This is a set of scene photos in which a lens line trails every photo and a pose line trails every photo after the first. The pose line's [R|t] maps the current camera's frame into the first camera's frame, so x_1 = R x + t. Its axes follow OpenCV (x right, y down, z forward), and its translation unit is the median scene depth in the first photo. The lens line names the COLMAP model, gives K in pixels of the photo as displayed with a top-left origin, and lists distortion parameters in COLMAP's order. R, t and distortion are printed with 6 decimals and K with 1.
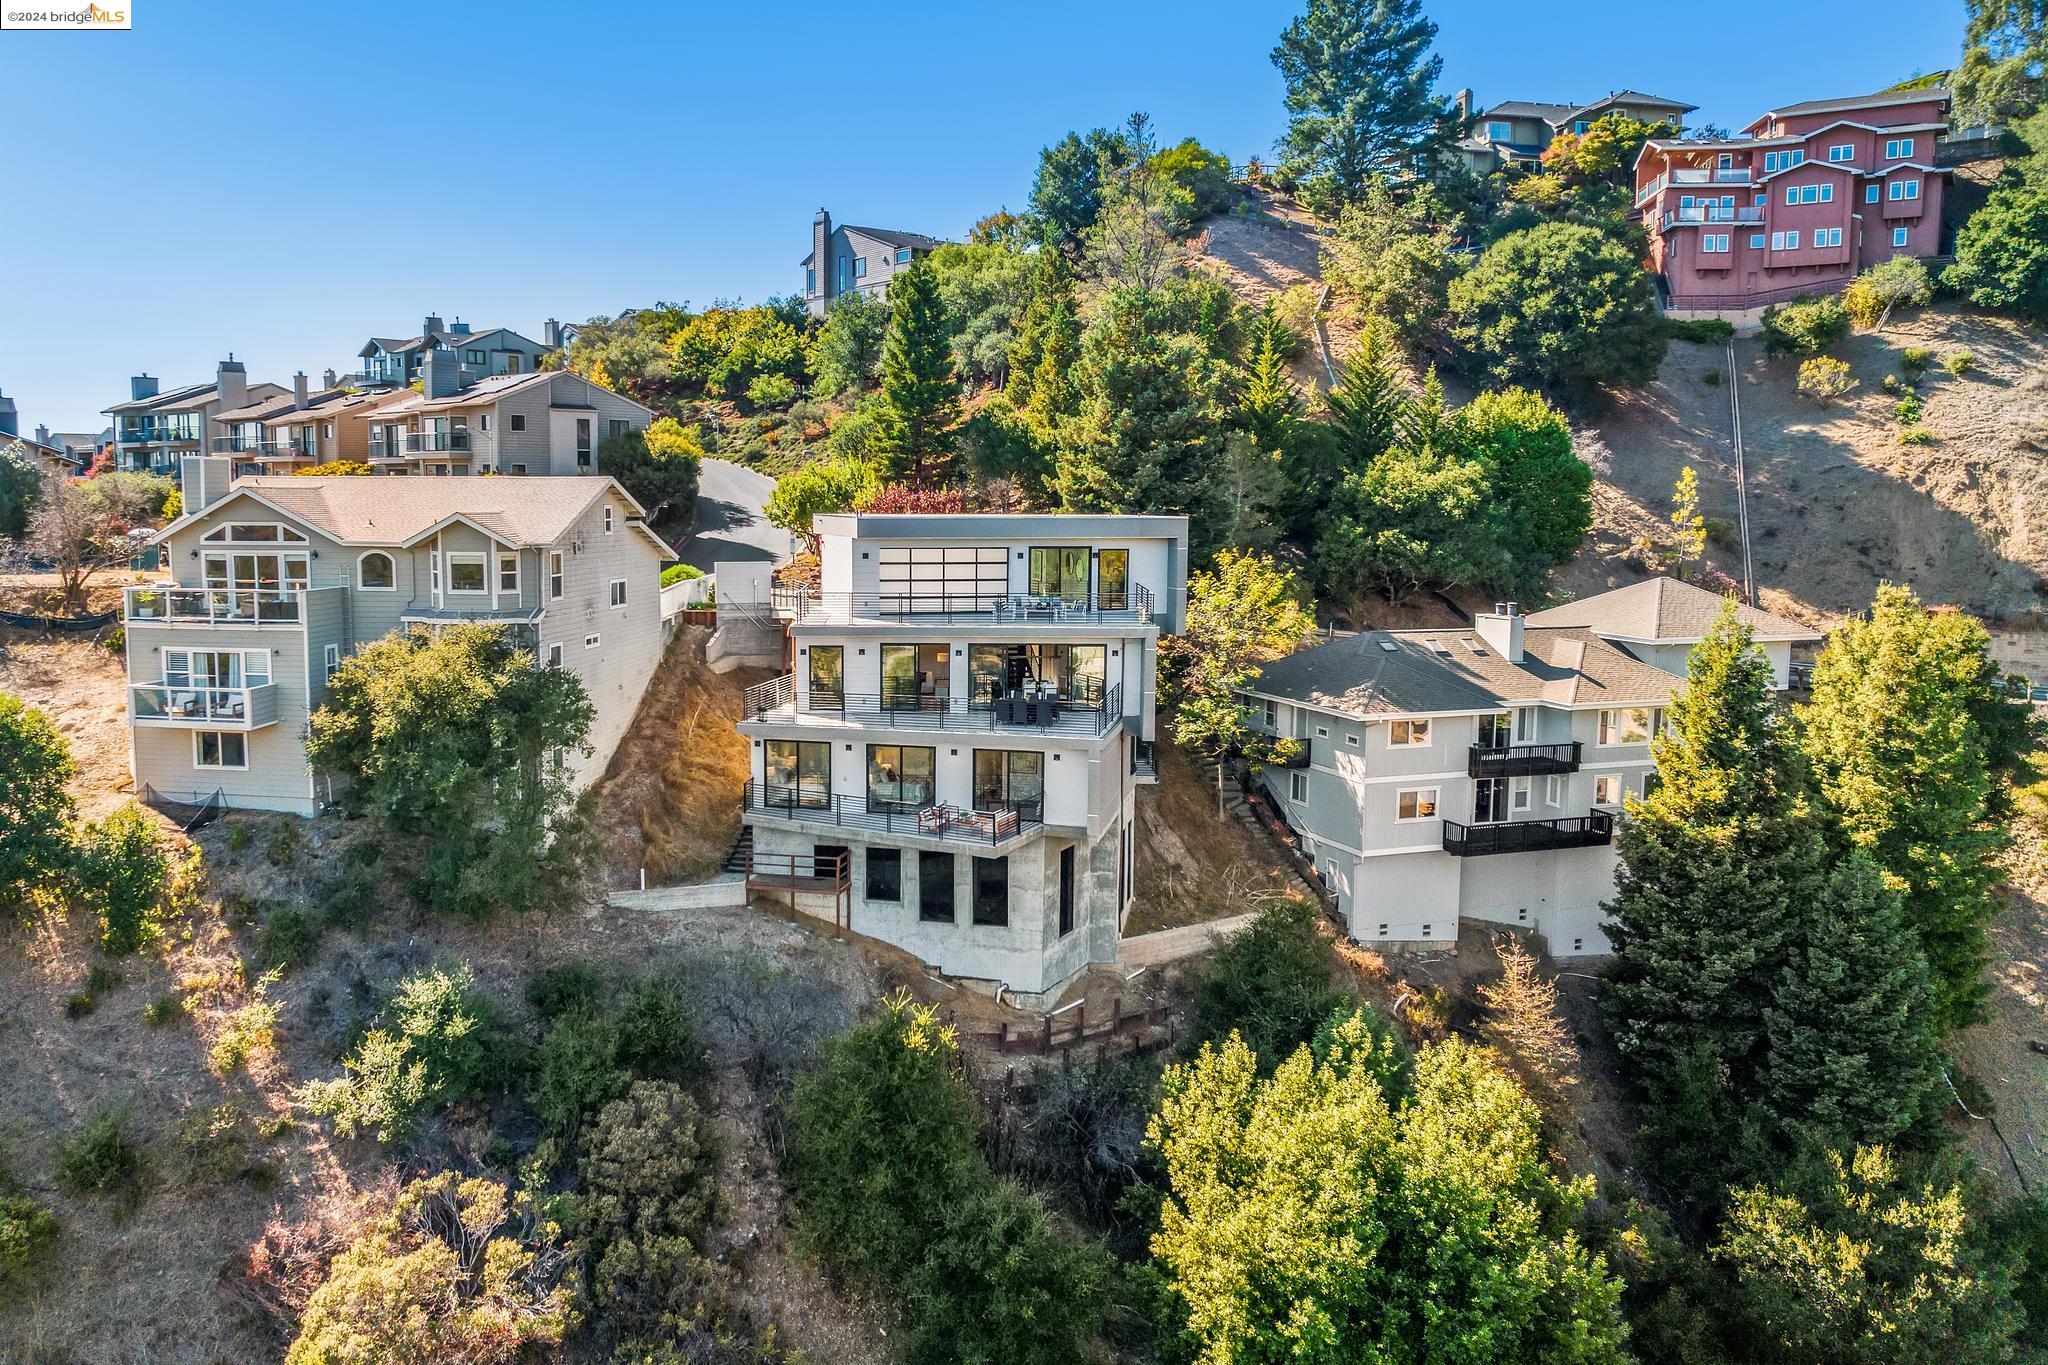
lens RADIAL K [[1520.5, 0, 932.0], [0, 1520.5, 684.6], [0, 0, 1]] dist [-0.039507, -0.000580]
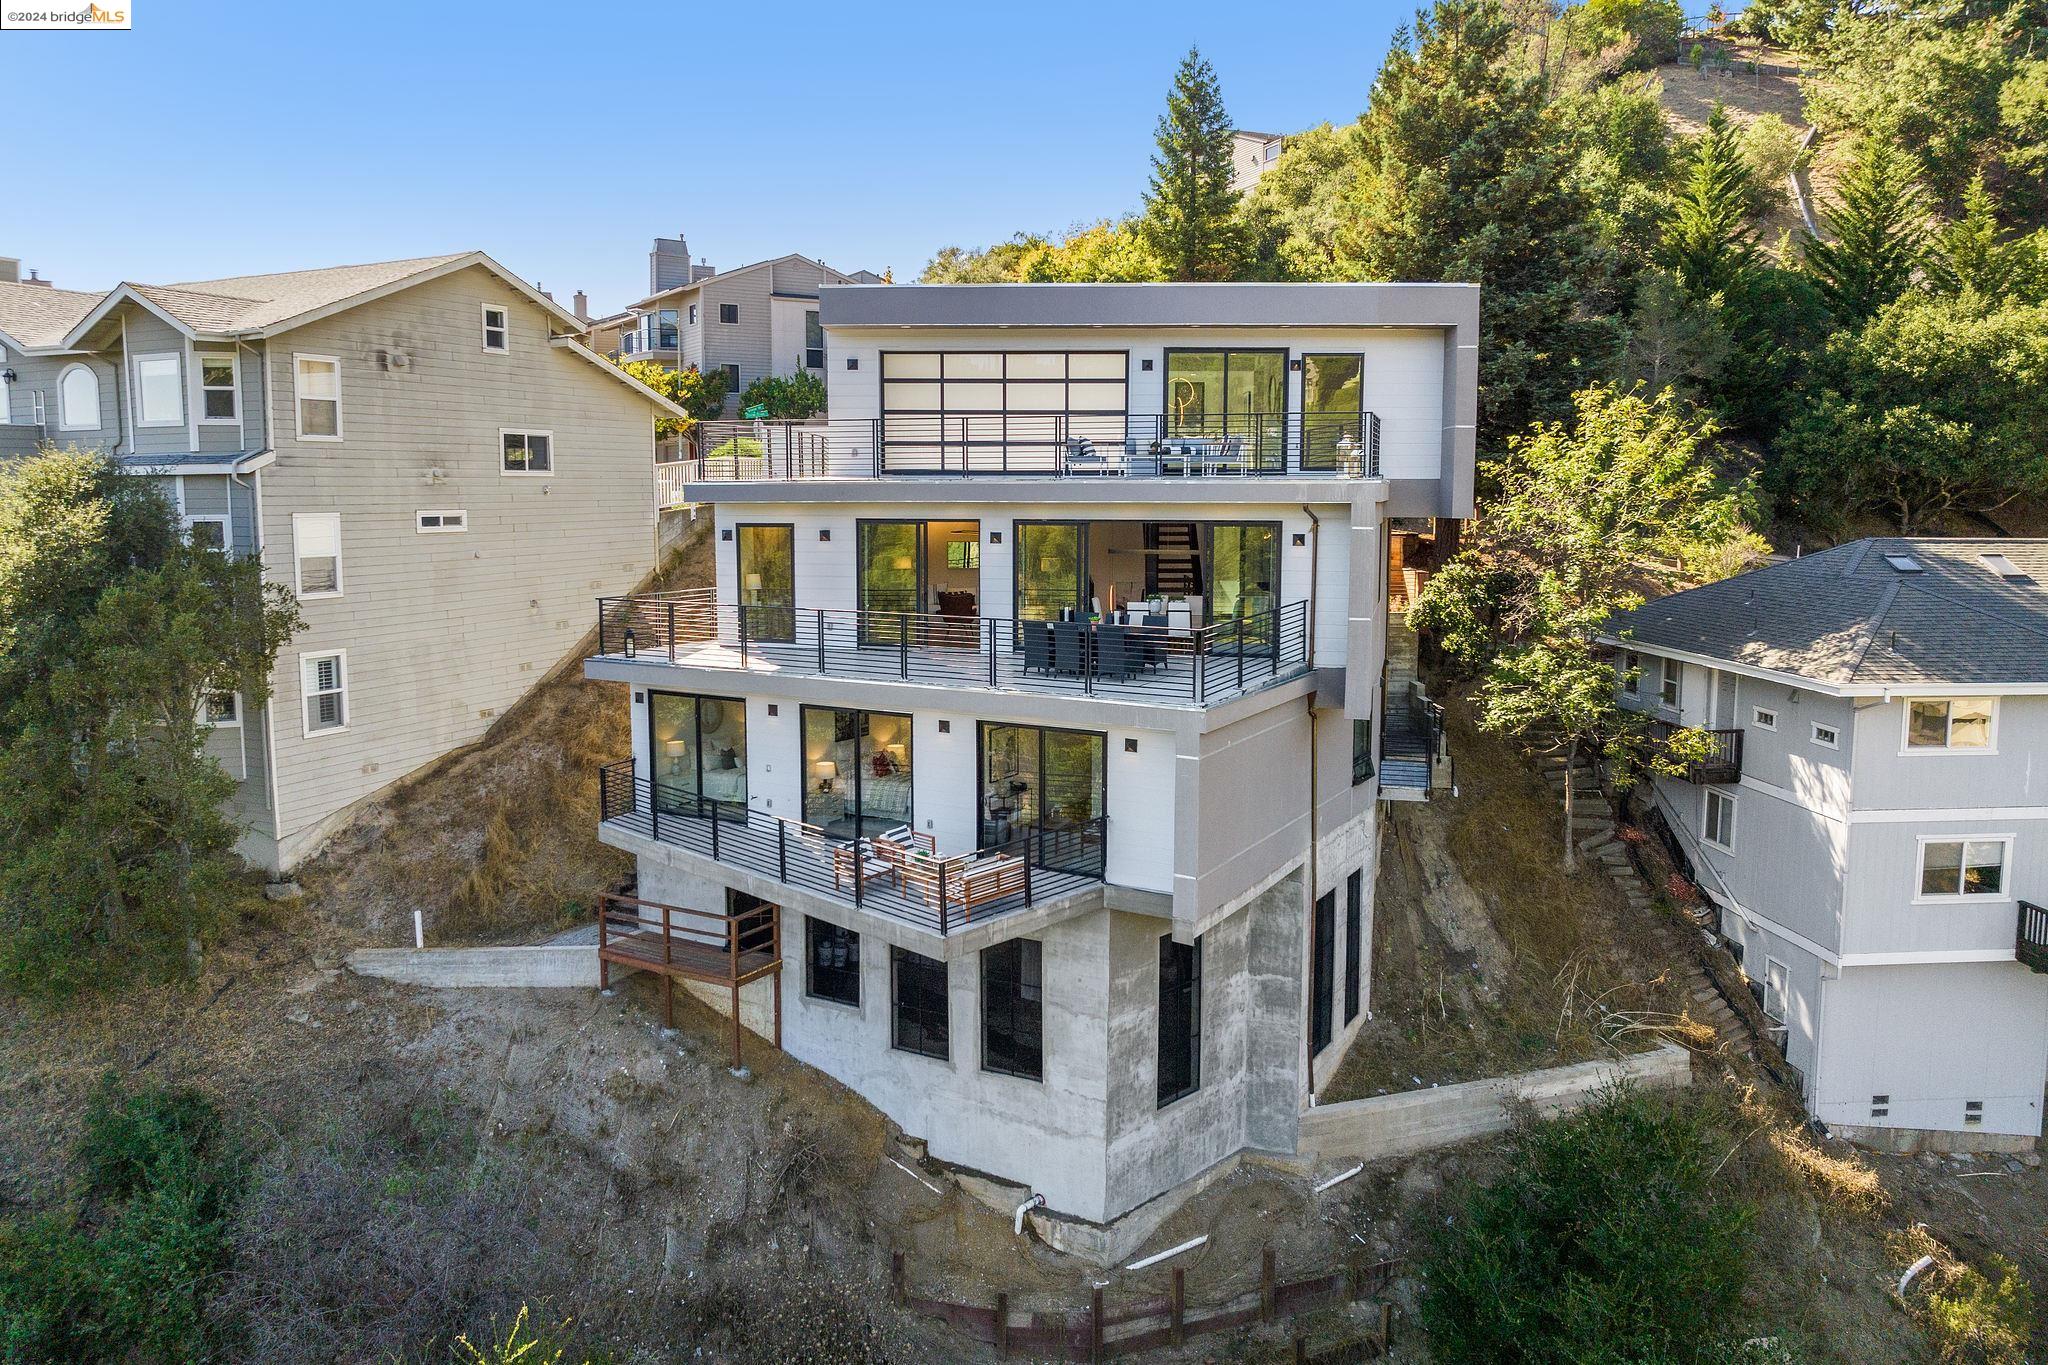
lens RADIAL K [[1431.4, 0, 1016.6], [0, 1431.4, 650.9], [0, 0, 1]] dist [-0.059990, 0.030424]
pose [[0.965868, 0.025780, -0.257748, 0.131182], [-0.028086, 0.999592, -0.005268, 0.017676], [0.257507, 0.012328, 0.966198, 0.455547]]
